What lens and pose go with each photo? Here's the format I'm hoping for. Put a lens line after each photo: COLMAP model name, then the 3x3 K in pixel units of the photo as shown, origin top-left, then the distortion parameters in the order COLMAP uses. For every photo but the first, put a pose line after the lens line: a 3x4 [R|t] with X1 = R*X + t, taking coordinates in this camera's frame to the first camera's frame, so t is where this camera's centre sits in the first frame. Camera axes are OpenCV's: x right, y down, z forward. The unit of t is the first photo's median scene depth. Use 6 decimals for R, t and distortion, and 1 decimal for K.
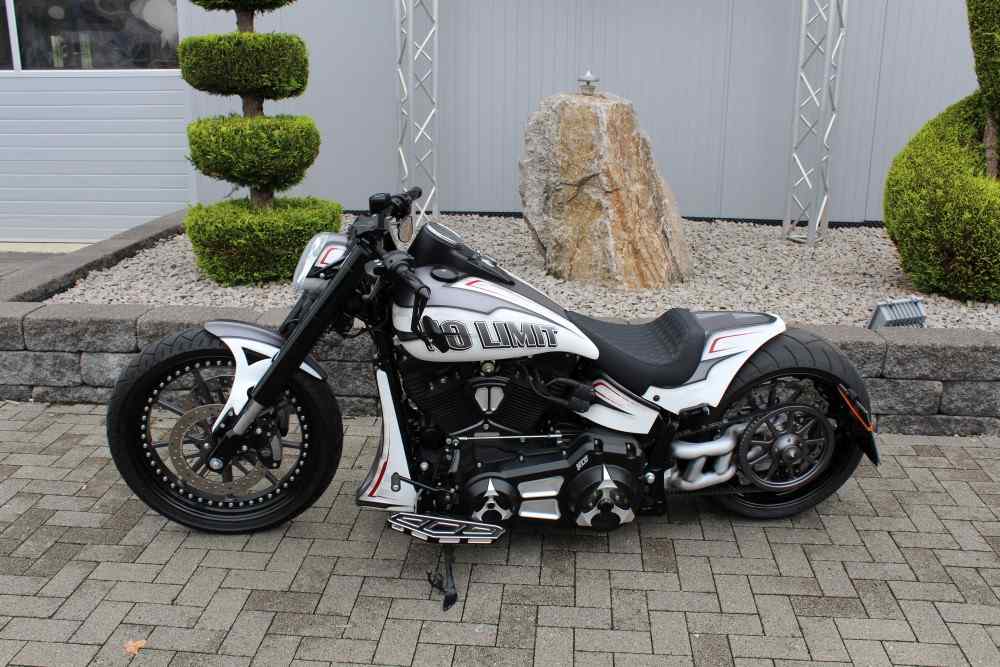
lens RADIAL K [[961.5, 0, 497.6], [0, 961.5, 333.3], [0, 0, 1]] dist [-0.141104, 0.147218]
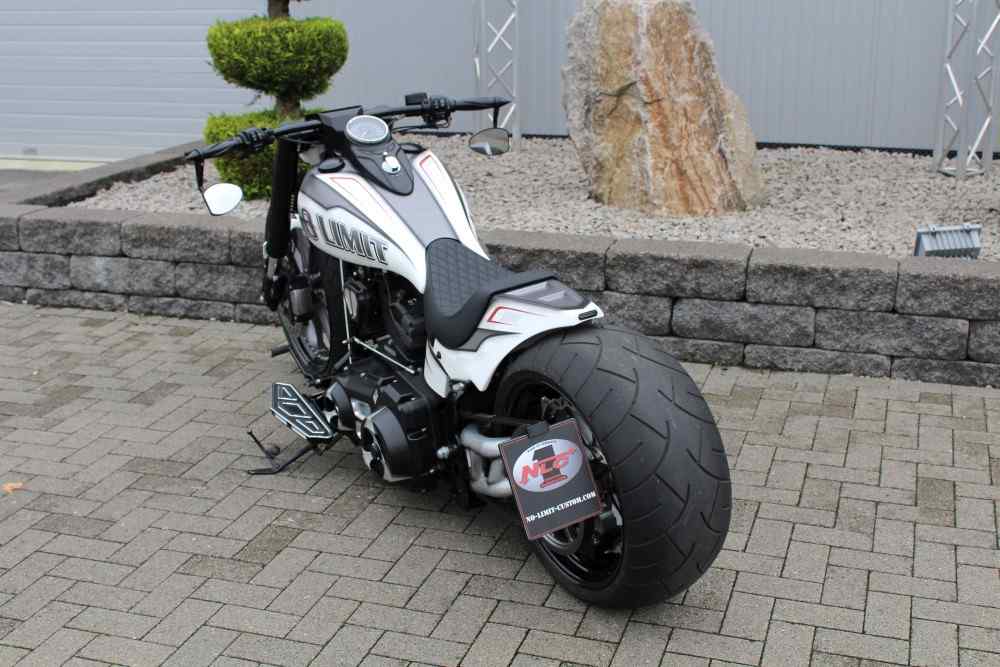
lens RADIAL K [[1281.5, 0, 496.4], [0, 1281.5, 325.7], [0, 0, 1]] dist [-0.063884, 0.072057]
pose [[0.970994, 0.048198, -0.234197, 0.265942], [-0.048601, 0.998810, 0.004055, 0.058088], [0.234114, 0.007445, 0.972181, -0.168579]]
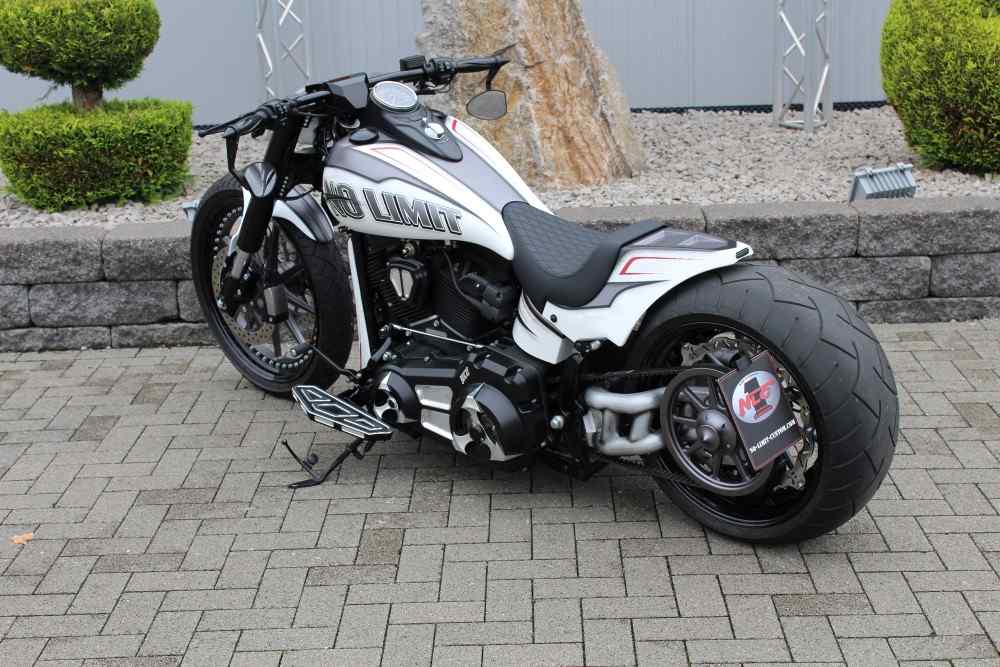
lens RADIAL K [[1572.0, 0, 500.0], [0, 1572.0, 333.5], [0, 0, 1]] dist [-0.030941, 0.135737]
pose [[0.996786, -0.060900, 0.052053, 0.009767], [0.061901, 0.997923, -0.017850, 0.097898], [-0.050858, 0.021015, 0.998485, -0.310280]]
